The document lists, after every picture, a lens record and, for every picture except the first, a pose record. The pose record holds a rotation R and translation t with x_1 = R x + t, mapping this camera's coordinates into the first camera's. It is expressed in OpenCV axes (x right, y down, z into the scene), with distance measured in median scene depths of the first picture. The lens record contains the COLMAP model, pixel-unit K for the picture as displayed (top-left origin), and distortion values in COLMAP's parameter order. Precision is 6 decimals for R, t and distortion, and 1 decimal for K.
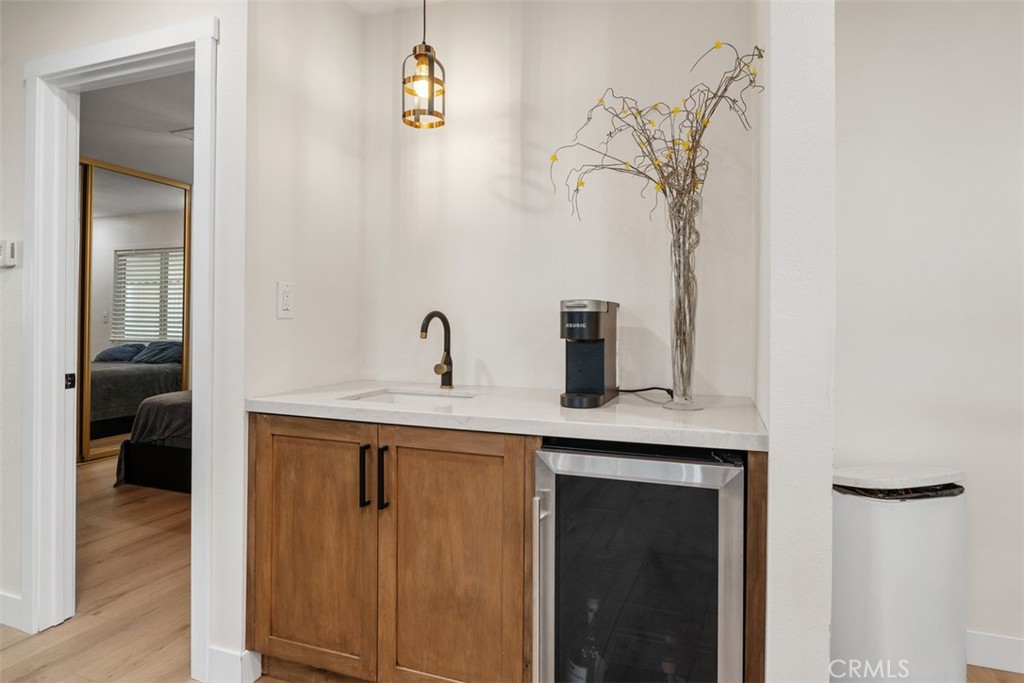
lens RADIAL K [[558.9, 0, 507.8], [0, 558.9, 327.9], [0, 0, 1]] dist [-0.012697, 0.003946]
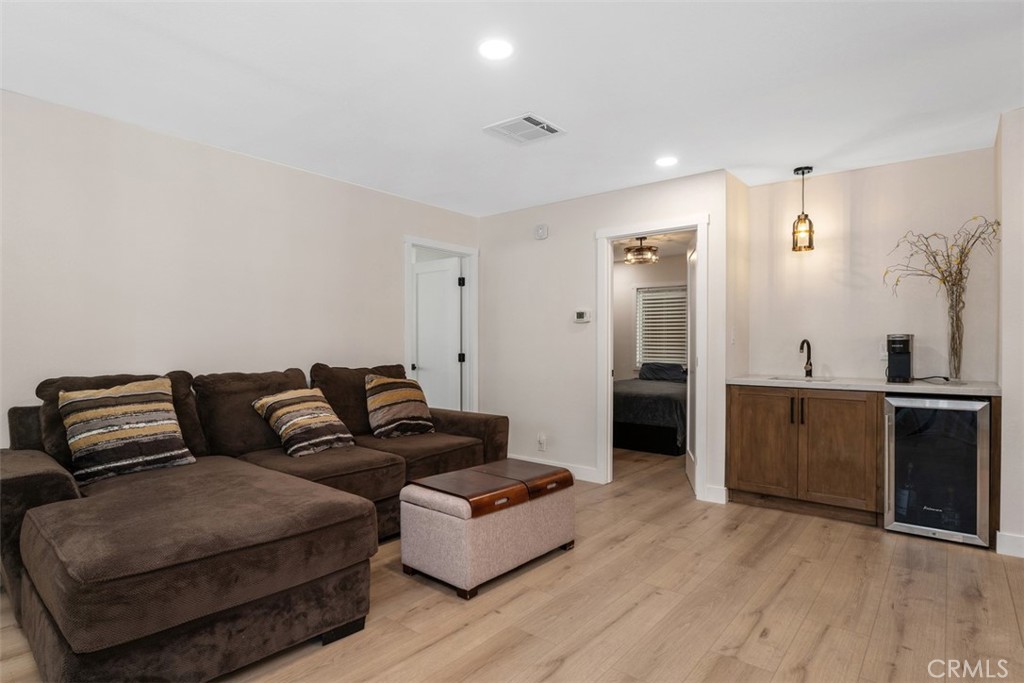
lens RADIAL K [[529.1, 0, 517.0], [0, 529.1, 349.1], [0, 0, 1]] dist [-0.005420, 0.001371]
pose [[0.940066, -0.006000, -0.340940, -0.570873], [0.006001, 0.999981, -0.001052, 0.001314], [0.340940, -0.001057, 0.940084, -1.458079]]
